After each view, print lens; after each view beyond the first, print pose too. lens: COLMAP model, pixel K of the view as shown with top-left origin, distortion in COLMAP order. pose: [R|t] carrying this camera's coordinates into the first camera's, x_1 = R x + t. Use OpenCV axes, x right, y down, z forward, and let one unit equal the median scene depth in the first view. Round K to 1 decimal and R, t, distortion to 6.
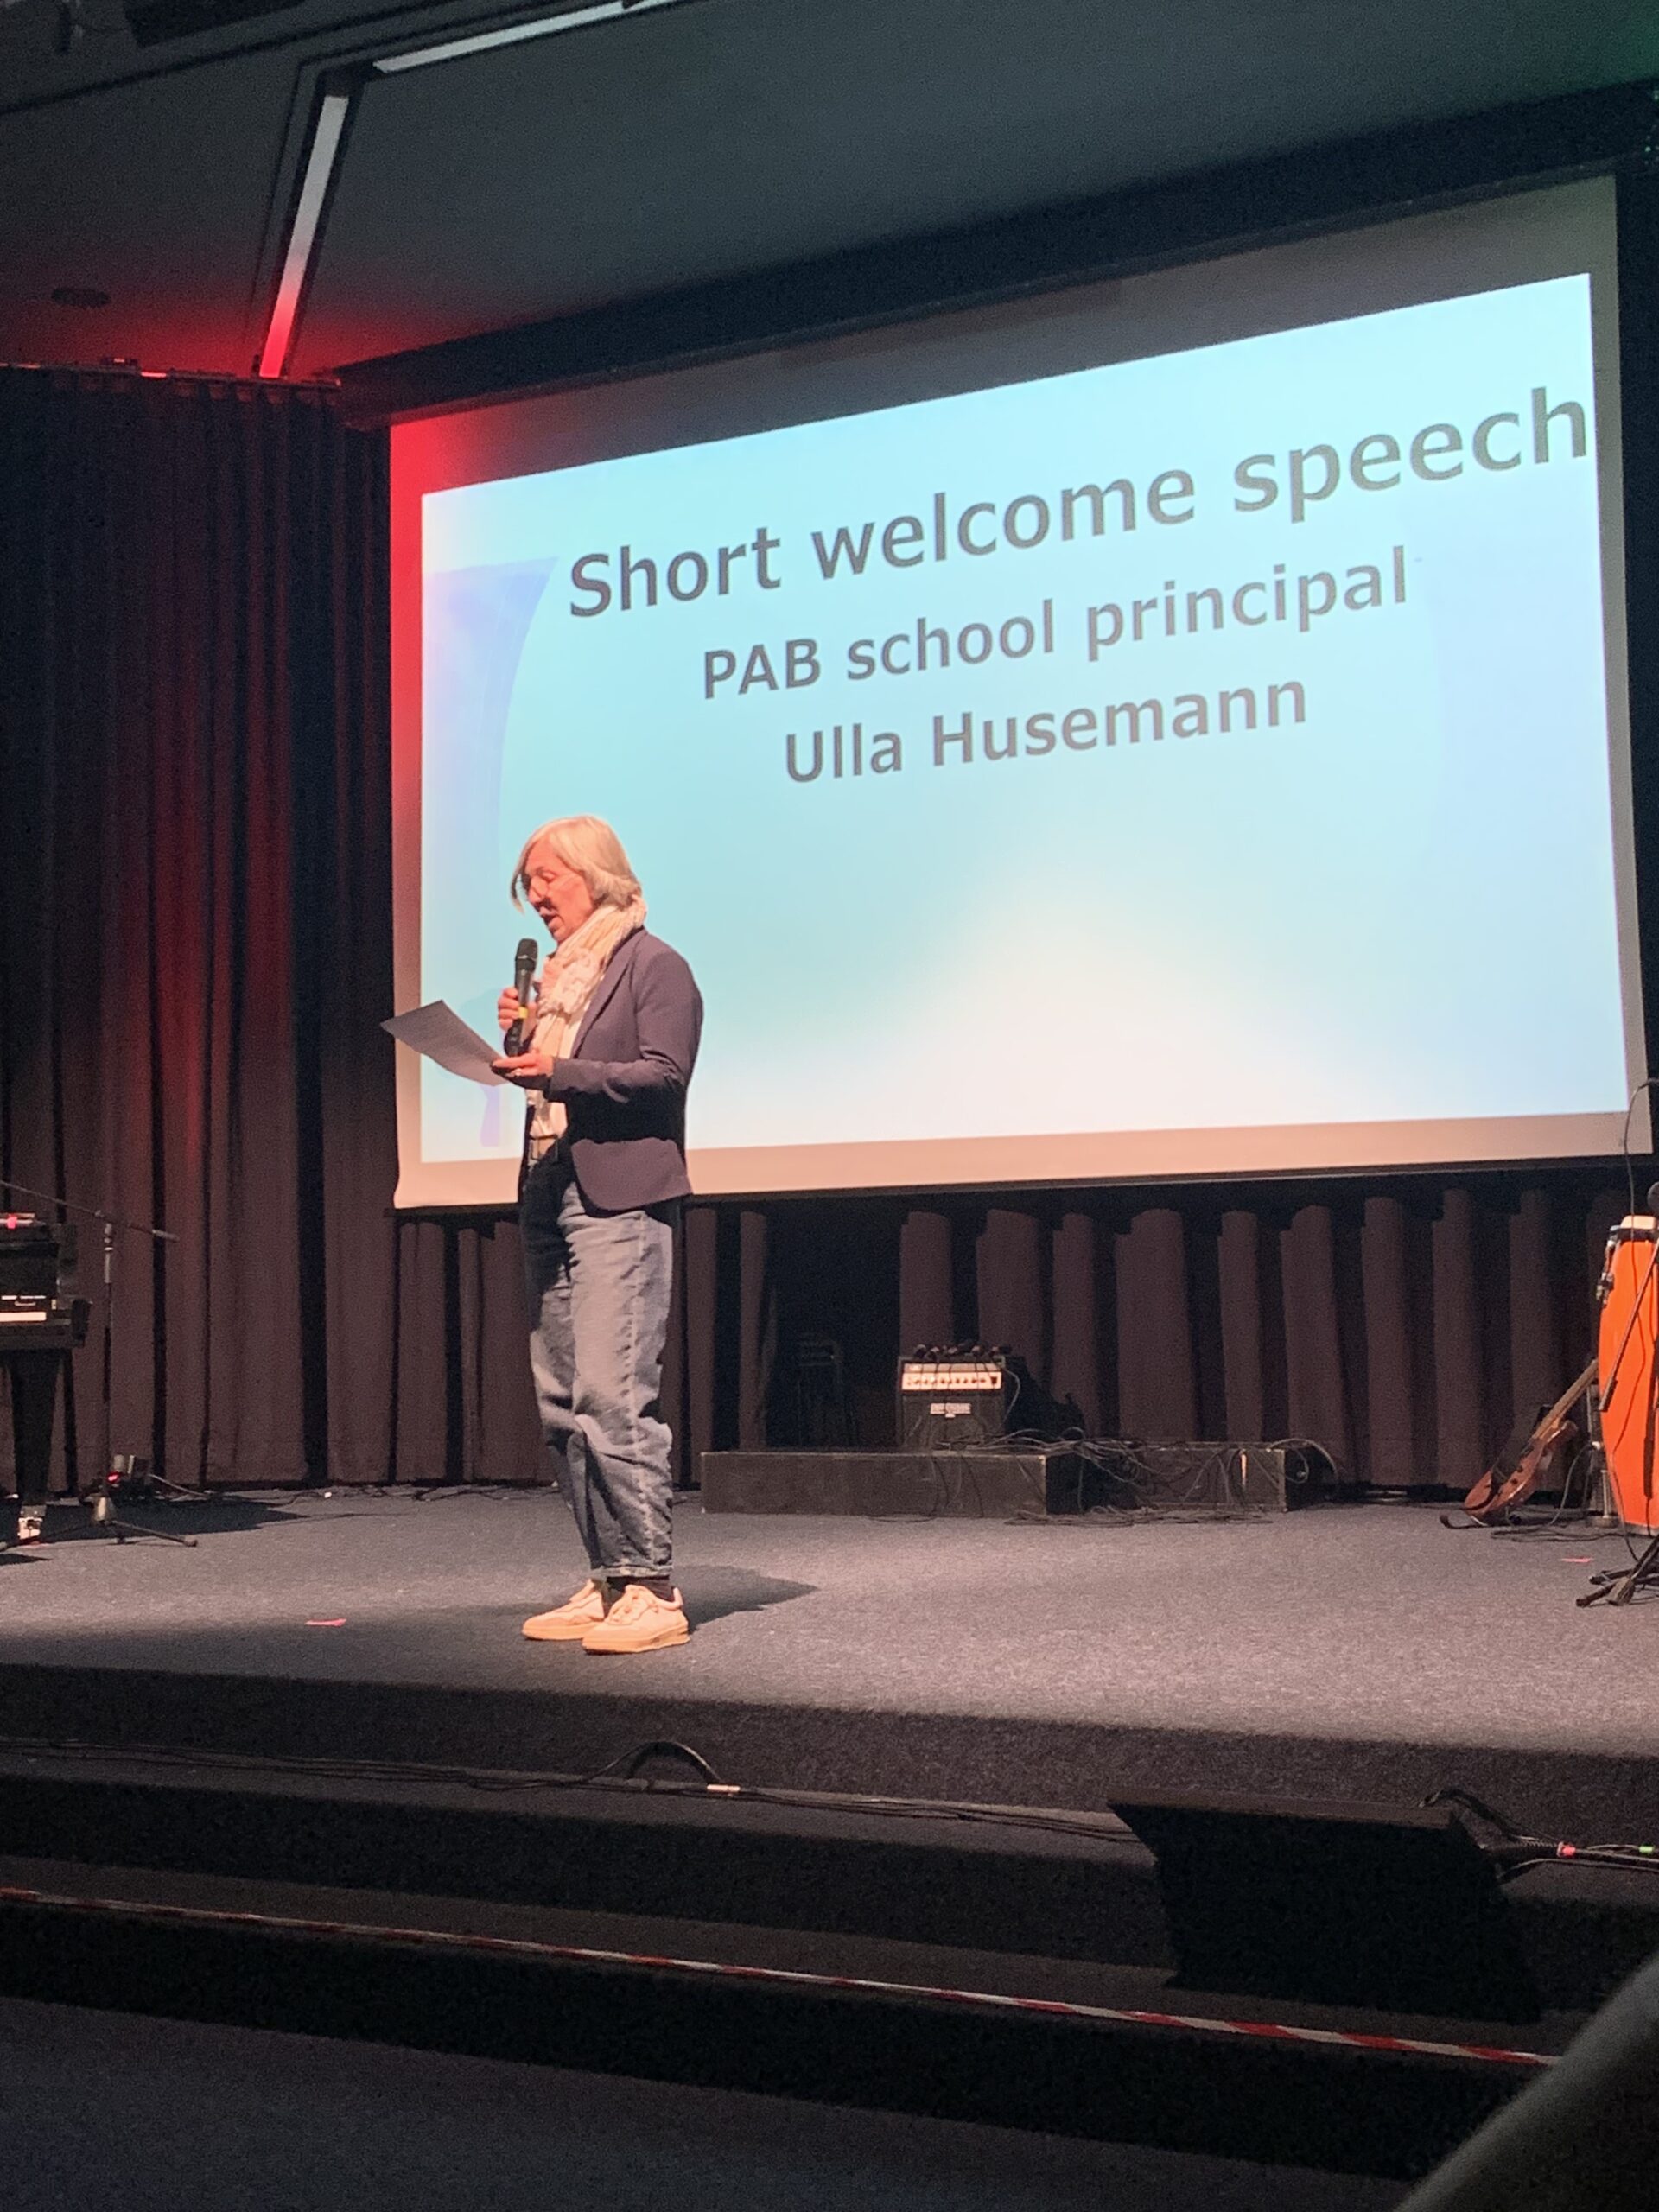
lens RADIAL K [[3034.5, 0, 858.2], [0, 3034.5, 1059.6], [0, 0, 1]] dist [0.126690, -0.358313]
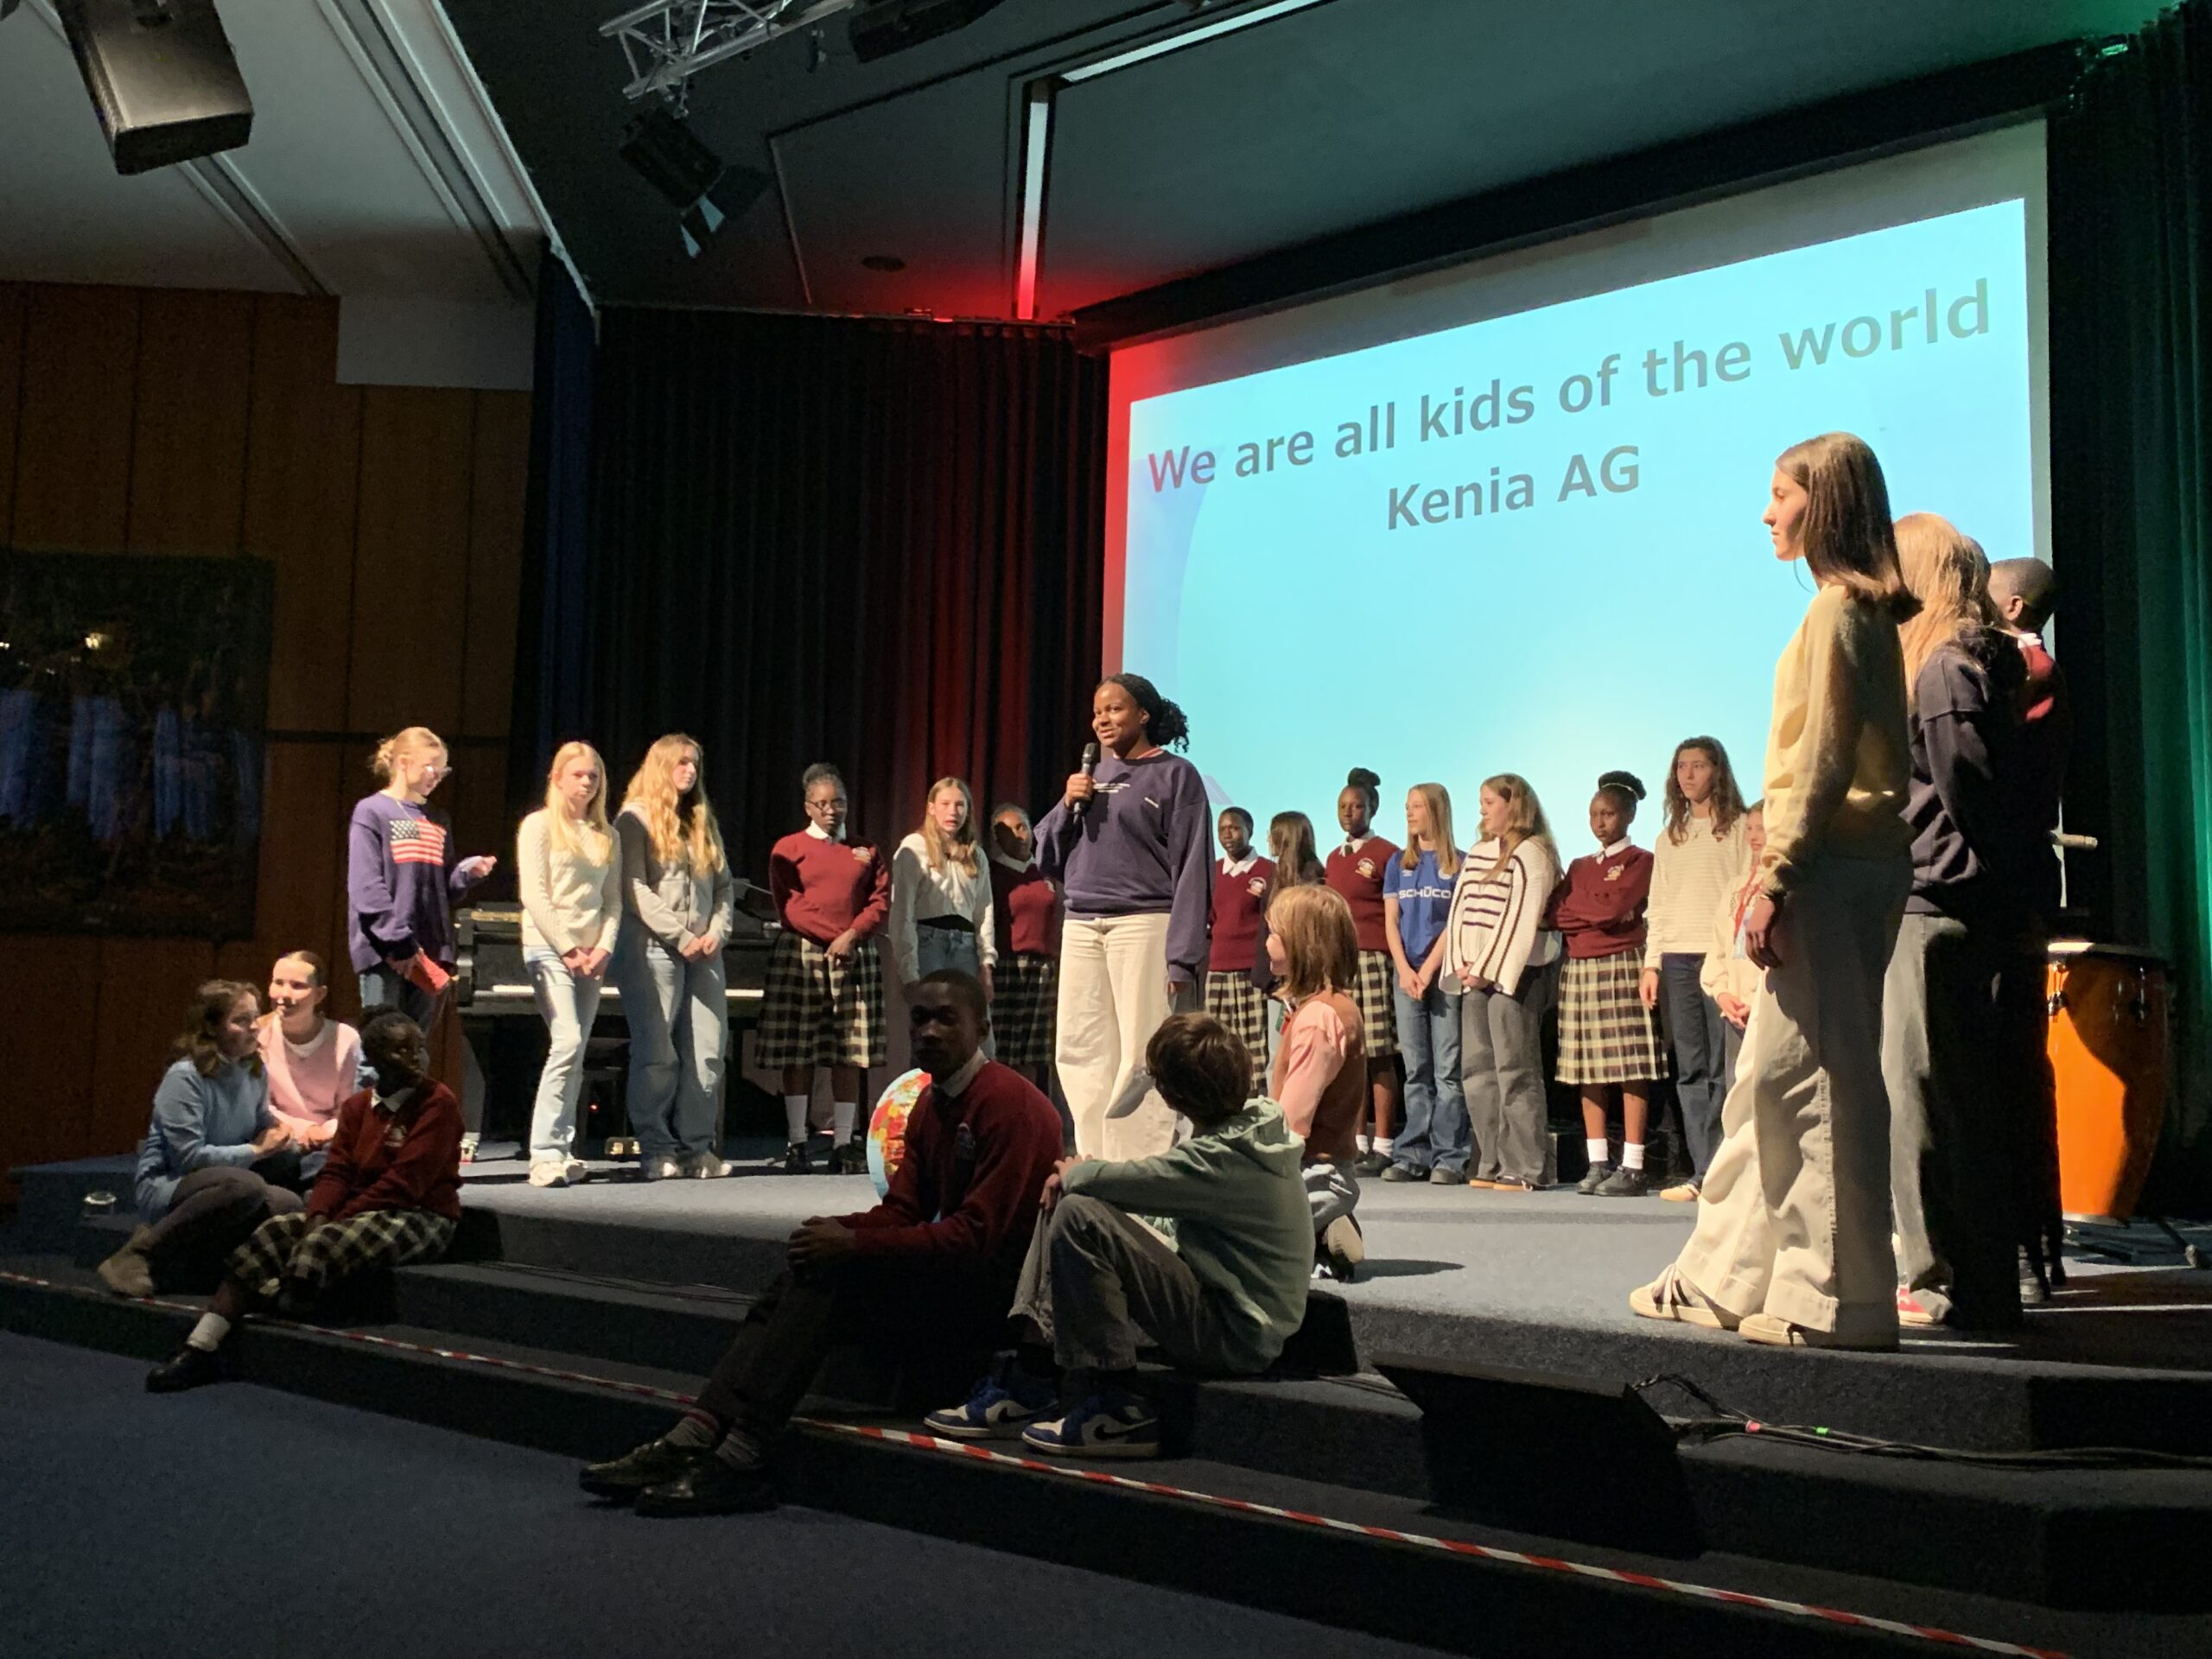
lens RADIAL K [[2280.7, 0, 1128.8], [0, 2280.7, 826.2], [0, 0, 1]] dist [0.018569, -0.015753]
pose [[0.979802, 0.017623, -0.199194, 0.075891], [-0.020133, 0.999741, -0.010584, 0.015320], [0.198956, 0.014381, 0.979903, 0.024822]]
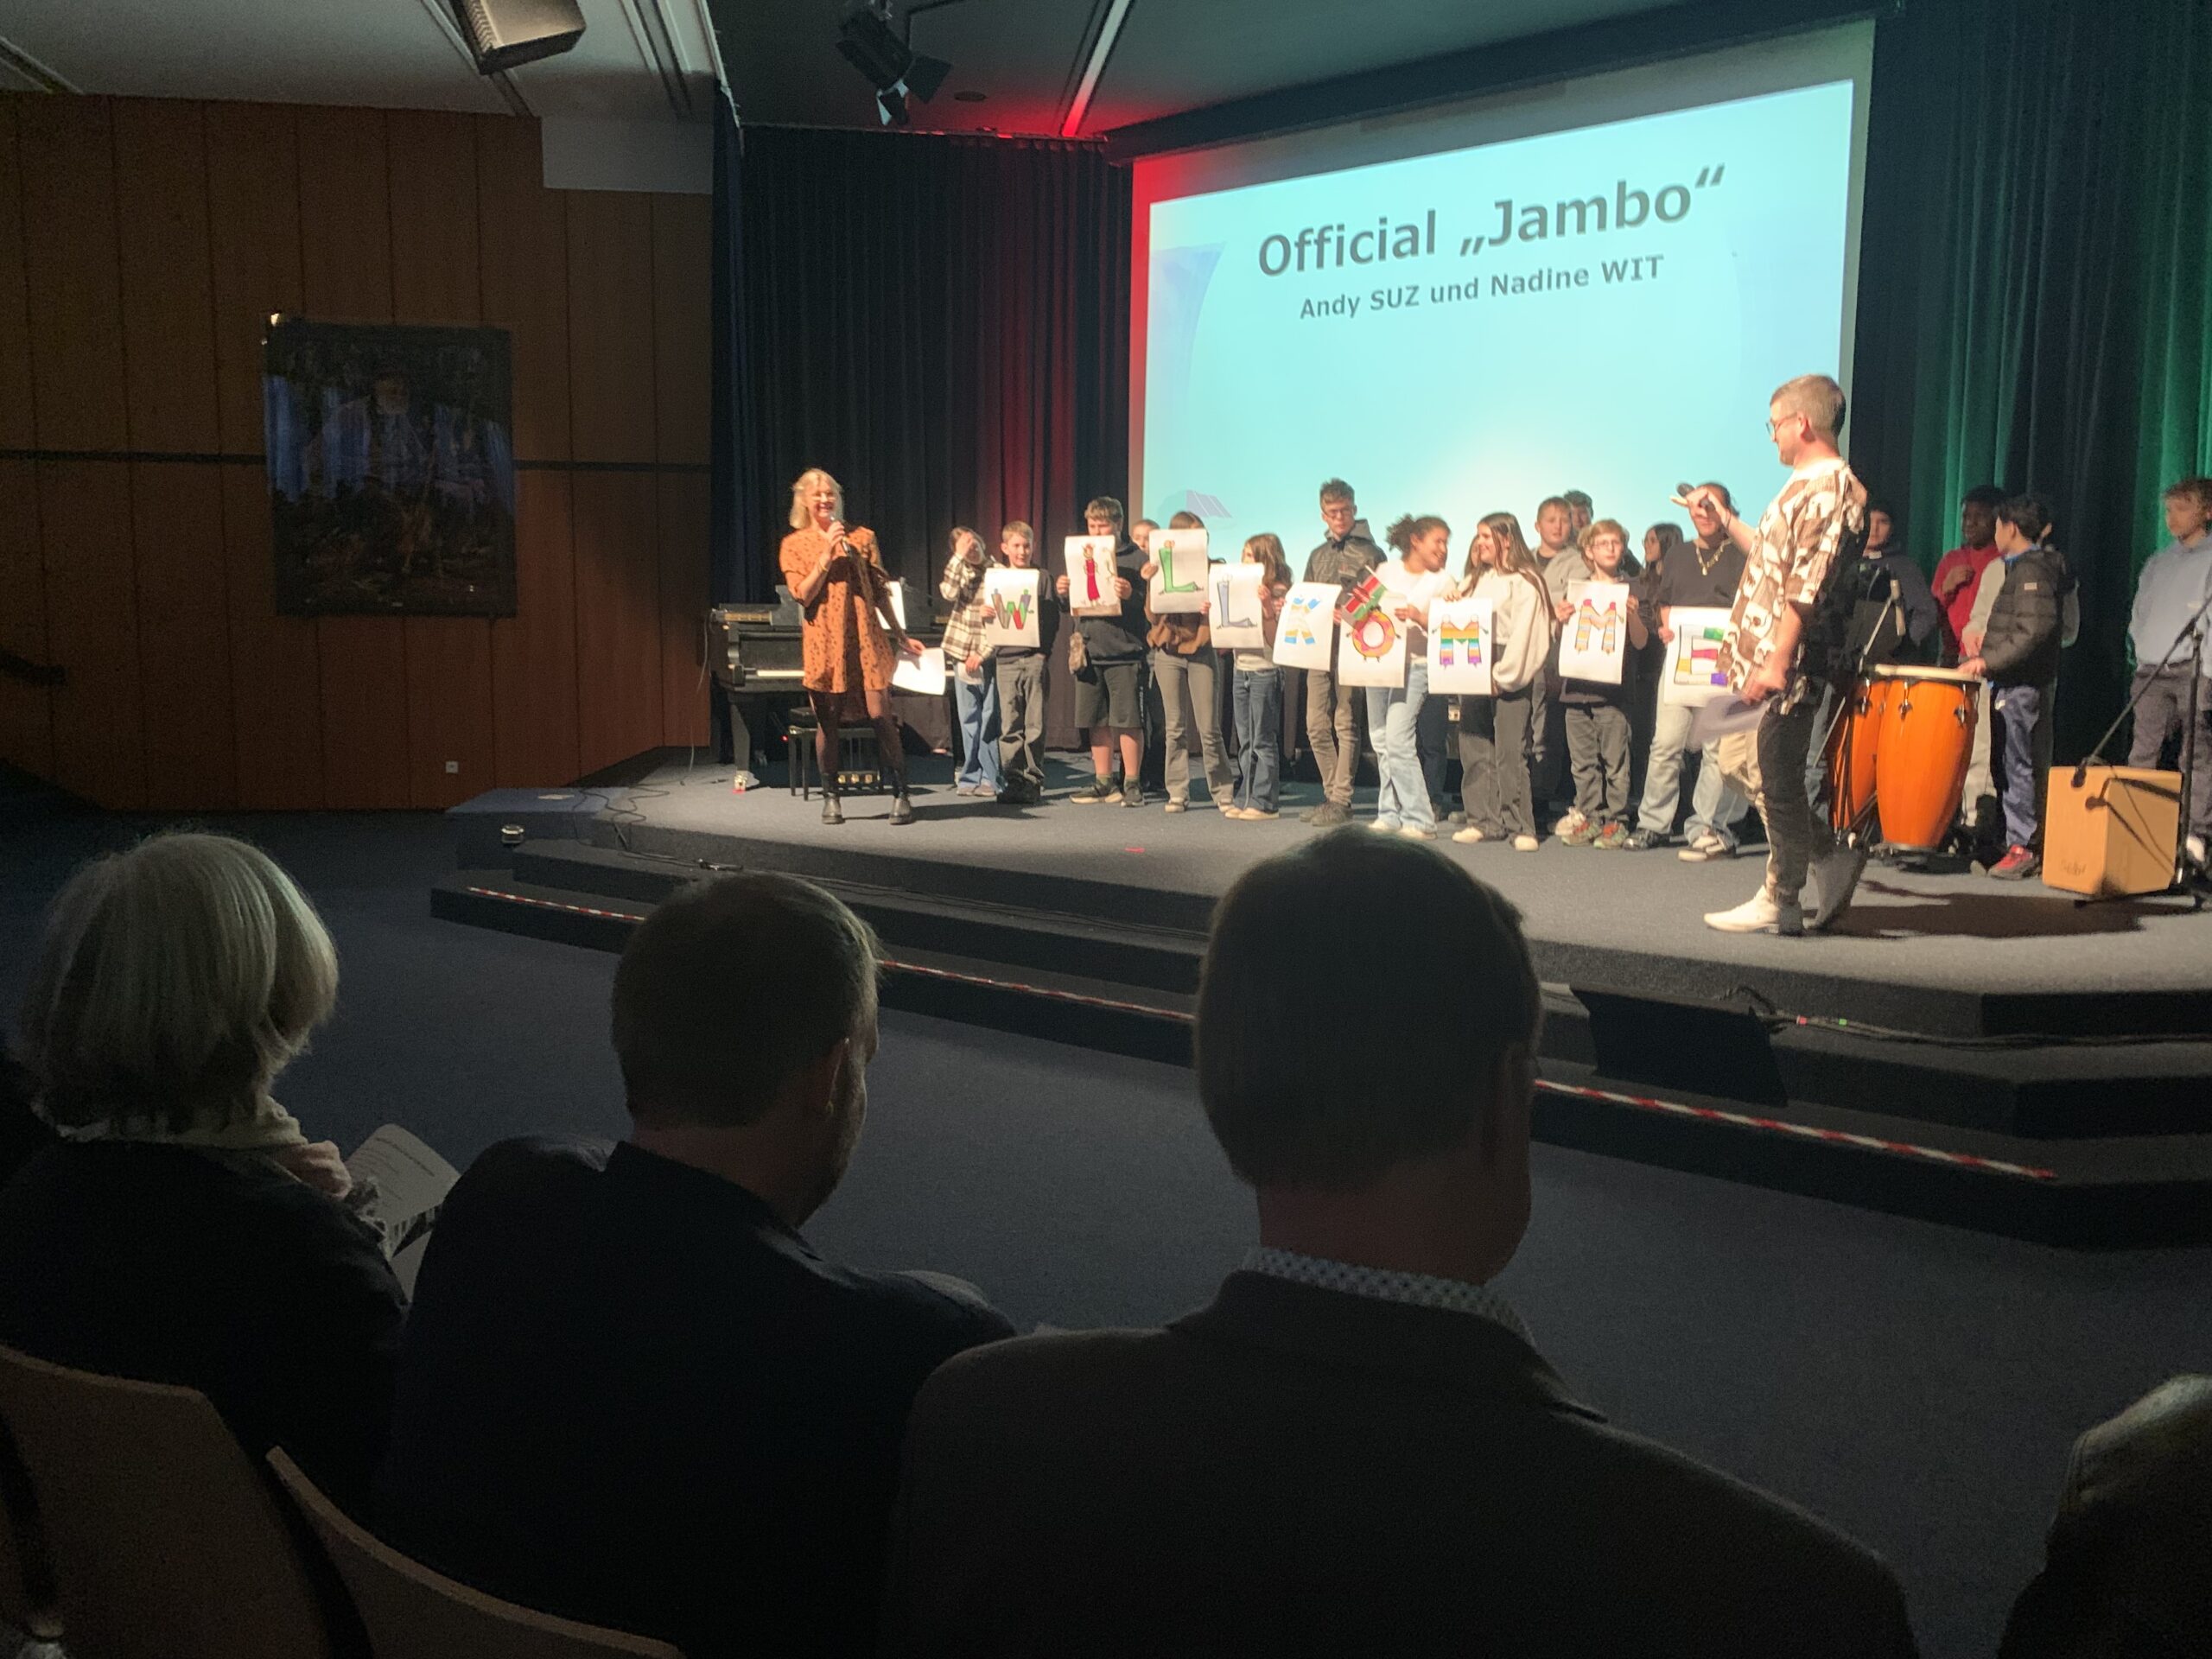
lens RADIAL K [[1700.1, 0, 1085.0], [0, 1700.1, 818.1], [0, 0, 1]] dist [0.005951, -0.010345]
pose [[0.990033, 0.040827, -0.134787, -0.041480], [-0.013014, 0.979485, 0.201095, -0.042071], [0.140232, -0.197337, 0.970254, -0.057316]]
